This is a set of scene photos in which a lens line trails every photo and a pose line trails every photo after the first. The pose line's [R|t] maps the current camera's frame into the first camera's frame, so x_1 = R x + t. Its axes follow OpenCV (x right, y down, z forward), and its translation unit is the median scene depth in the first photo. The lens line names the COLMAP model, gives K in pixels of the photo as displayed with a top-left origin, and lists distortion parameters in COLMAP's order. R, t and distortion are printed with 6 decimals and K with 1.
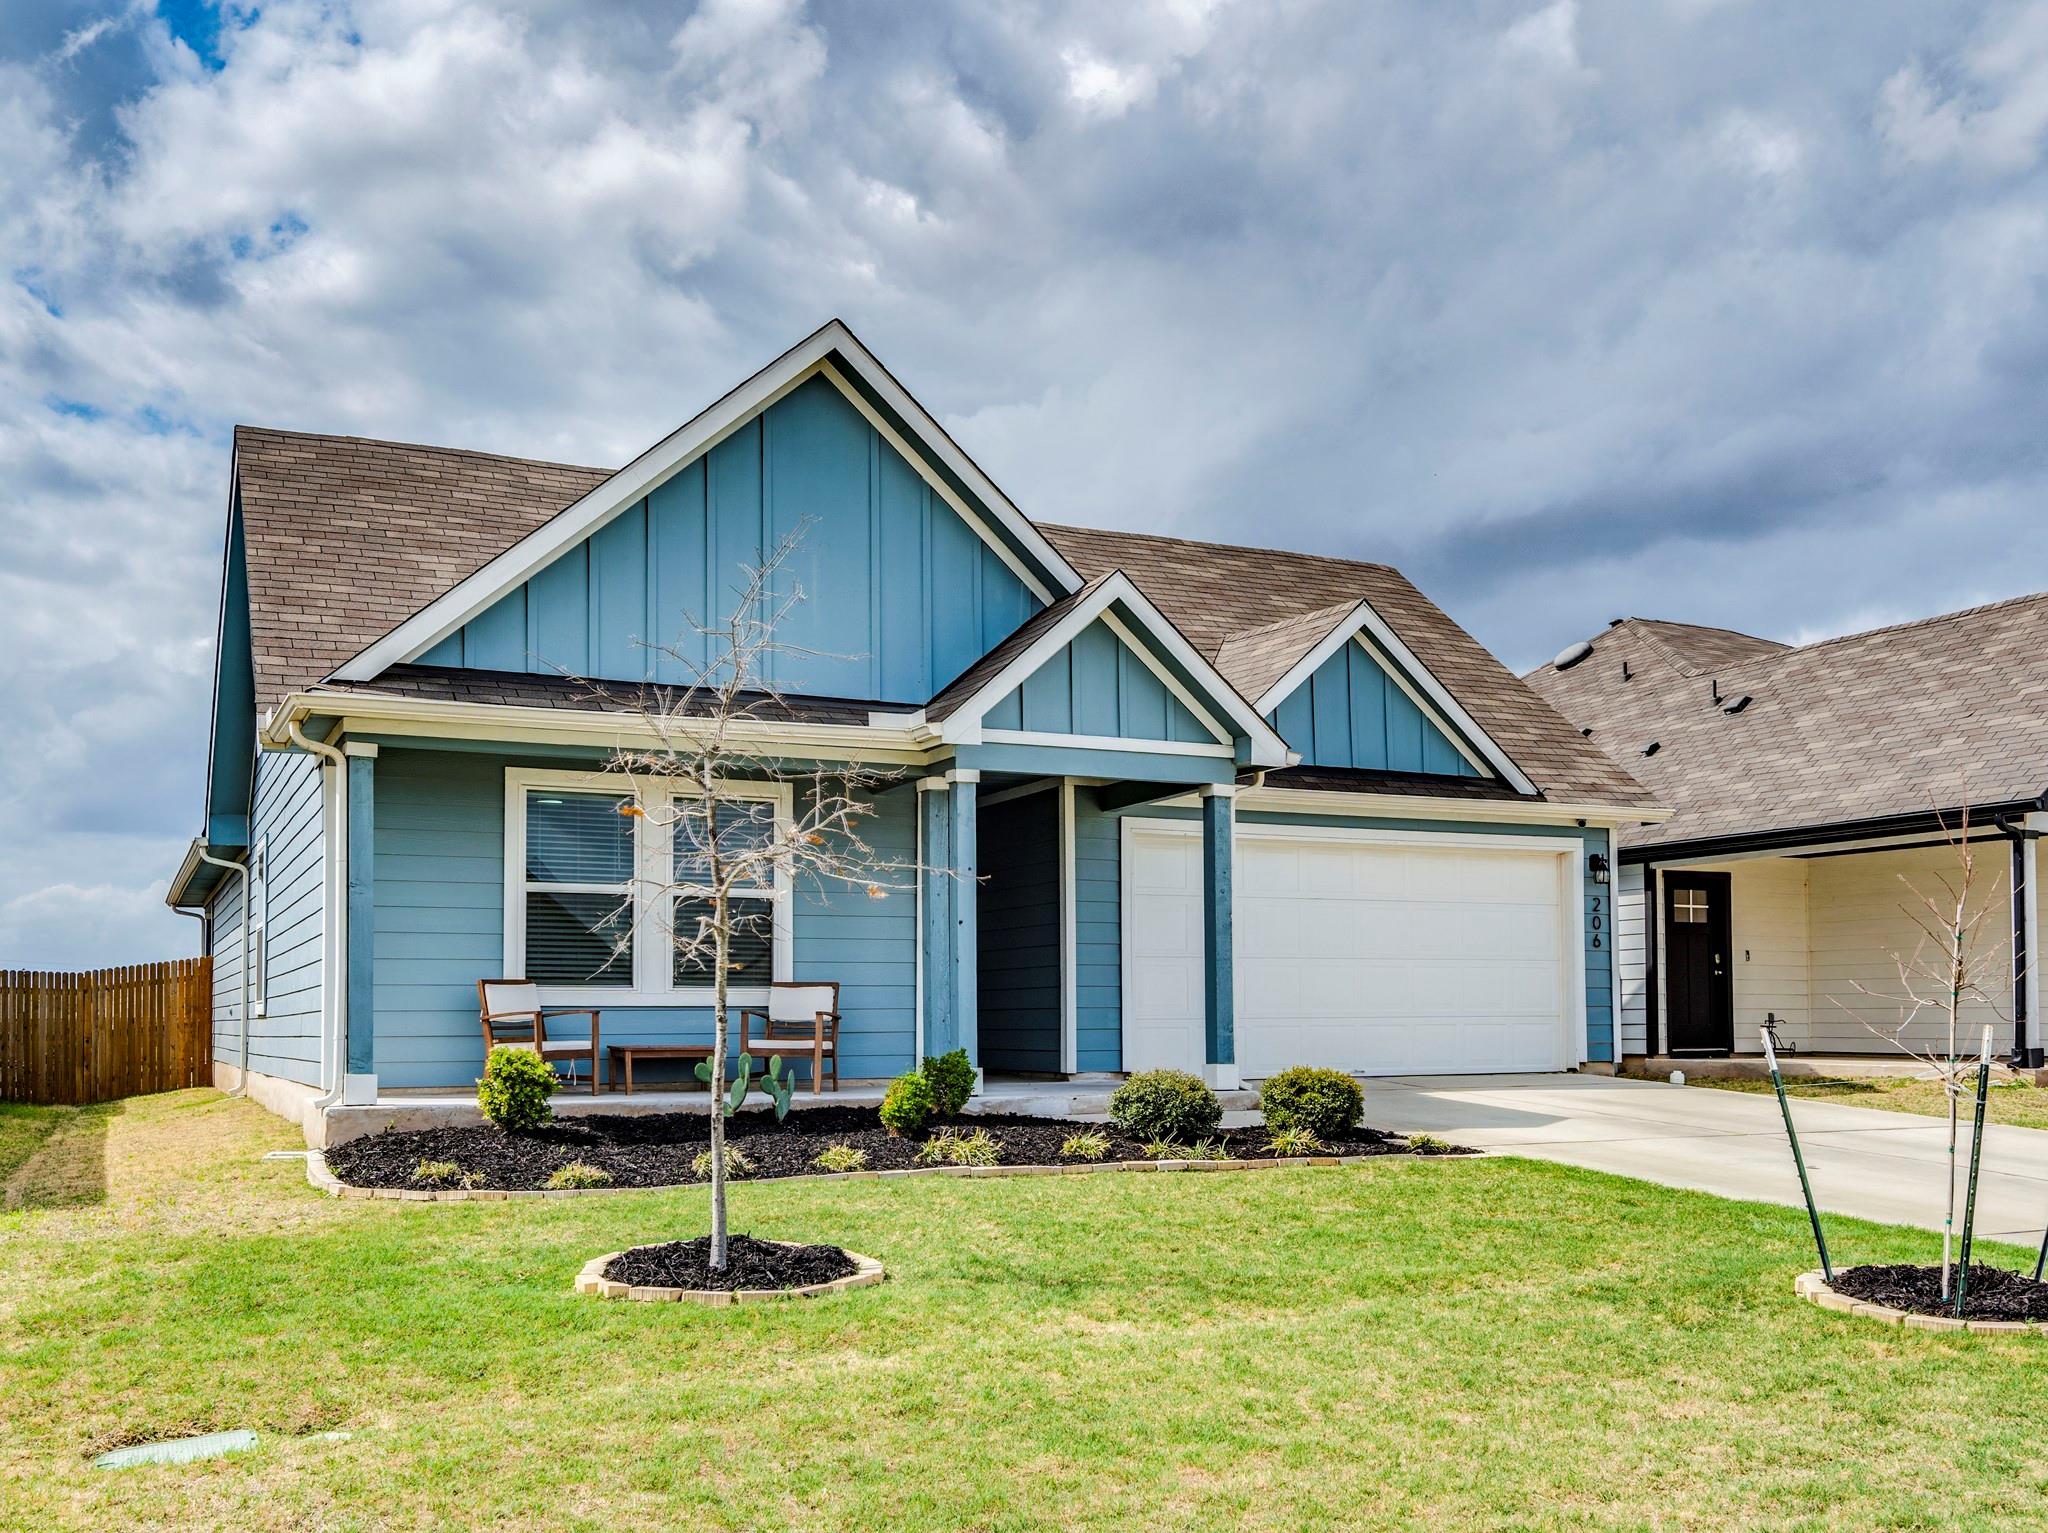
lens RADIAL K [[1839.0, 0, 972.5], [0, 1839.0, 938.7], [0, 0, 1]] dist [0.026882, -0.012281]
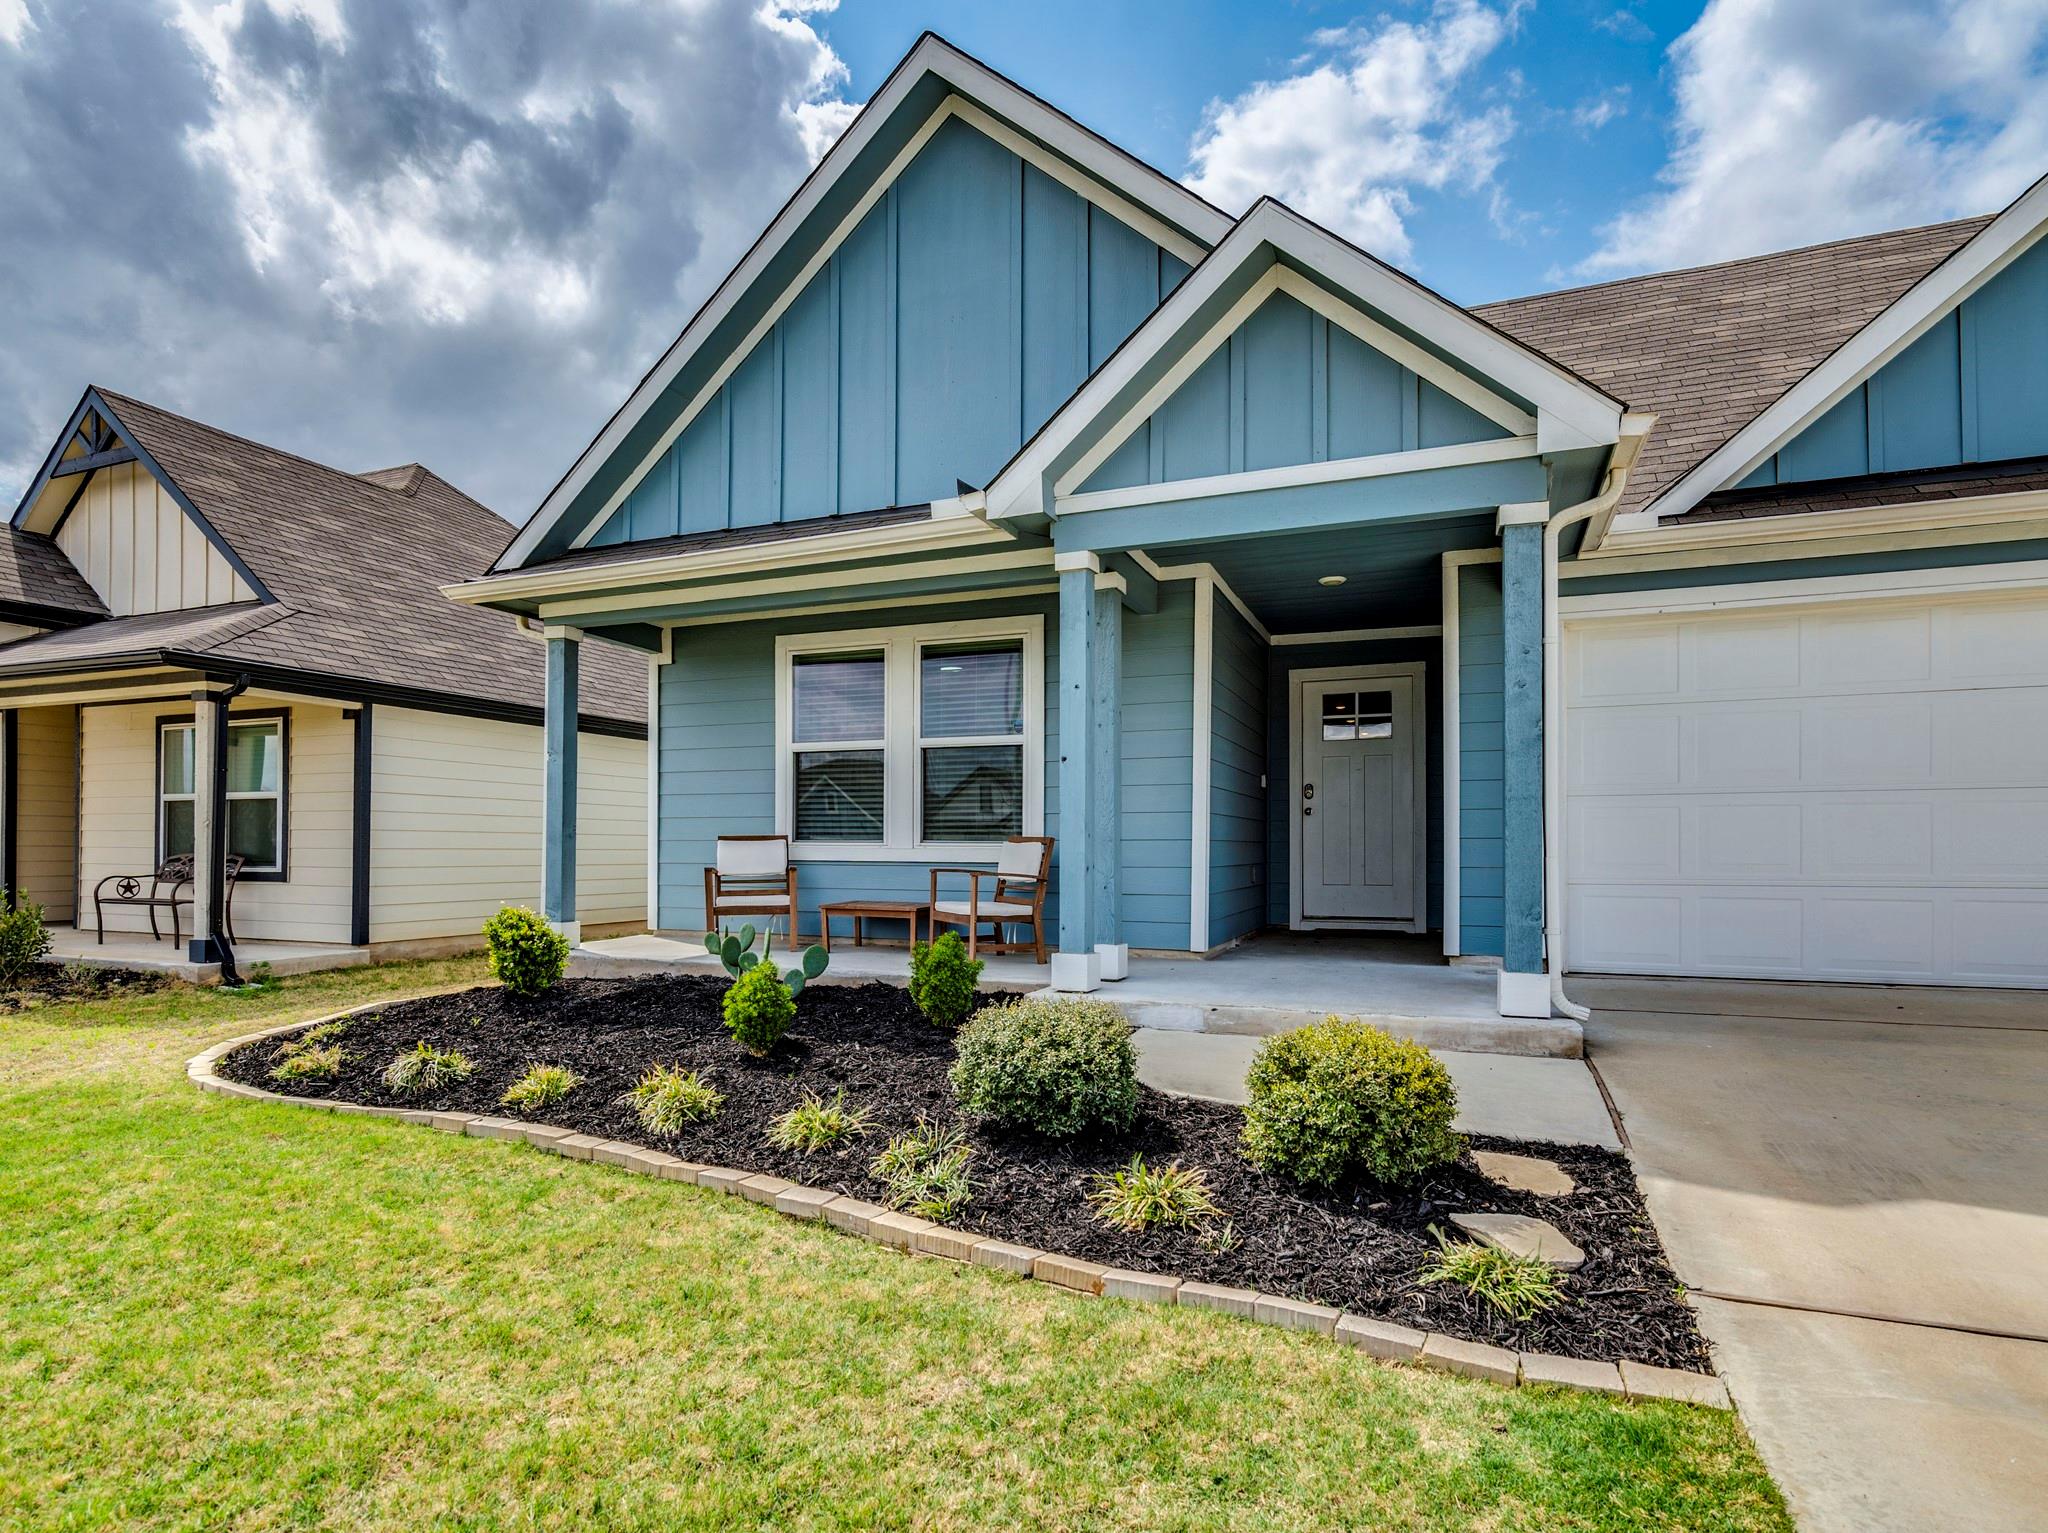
lens RADIAL K [[1073.9, 0, 1018.9], [0, 1073.9, 849.0], [0, 0, 1]] dist [-0.003844, 0.000504]
pose [[0.667565, 0.008093, -0.744508, 0.290299], [0.026025, 0.999076, 0.034196, 0.011879], [0.744097, -0.042204, 0.666738, 0.653281]]
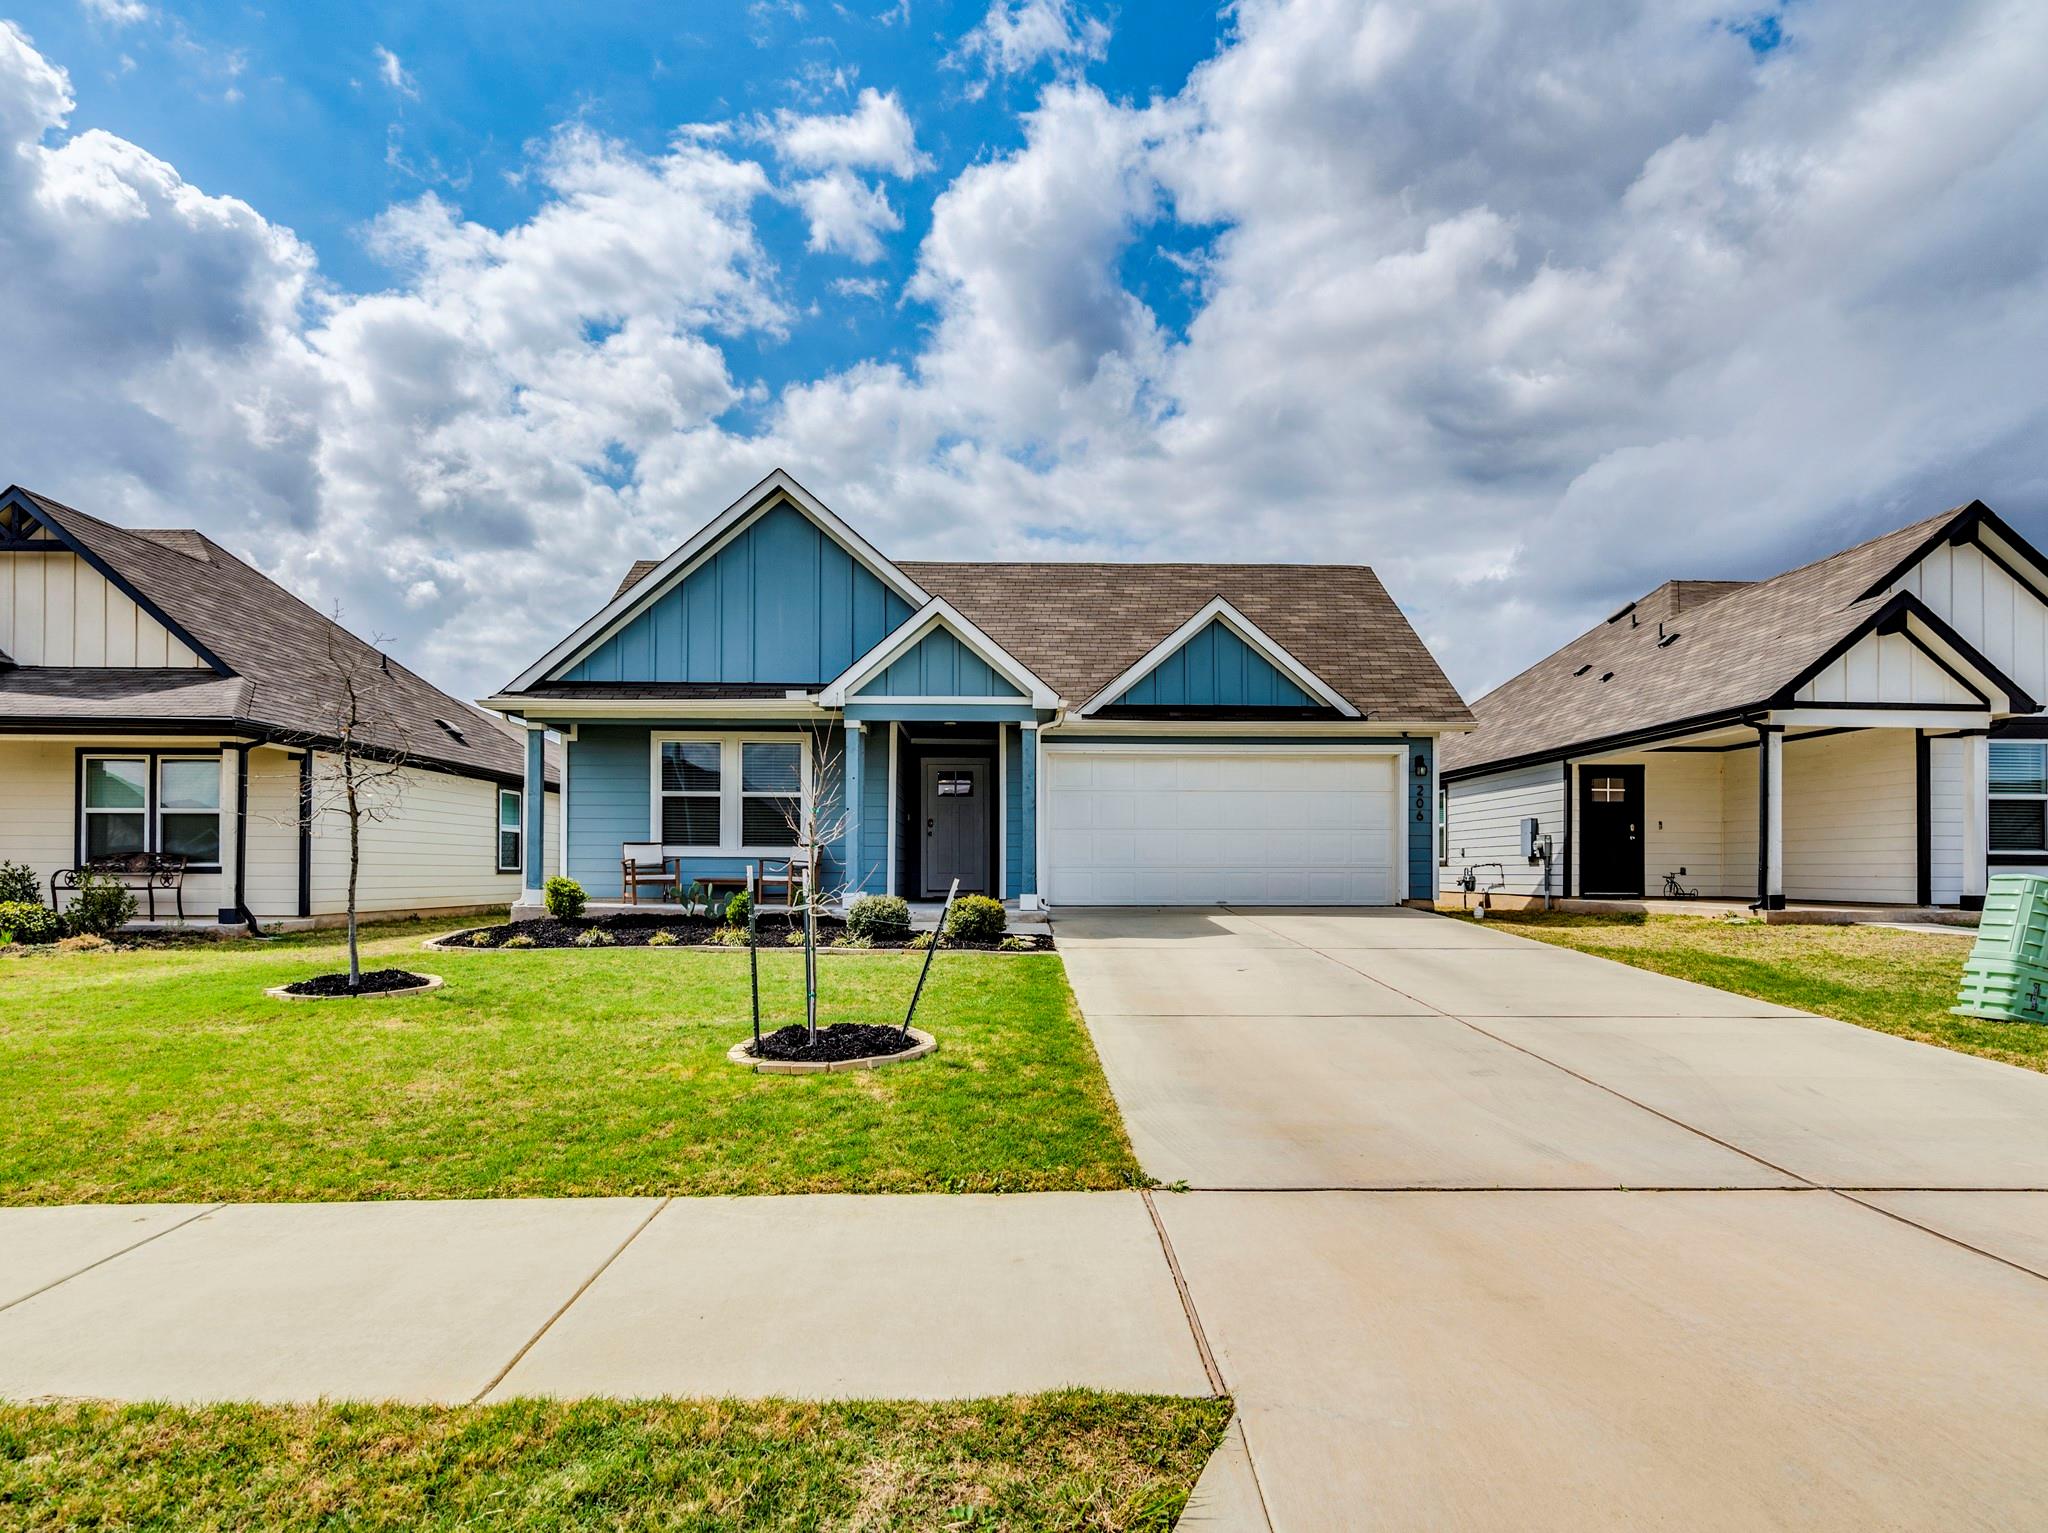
lens RADIAL K [[1073.9, 0, 1018.9], [0, 1073.9, 849.0], [0, 0, 1]] dist [-0.003844, 0.000504]
pose [[0.907372, 0.000873, -0.420327, 0.533386], [0.009536, 0.999698, 0.022662, 0.007010], [0.420220, -0.024571, 0.907089, 0.139206]]
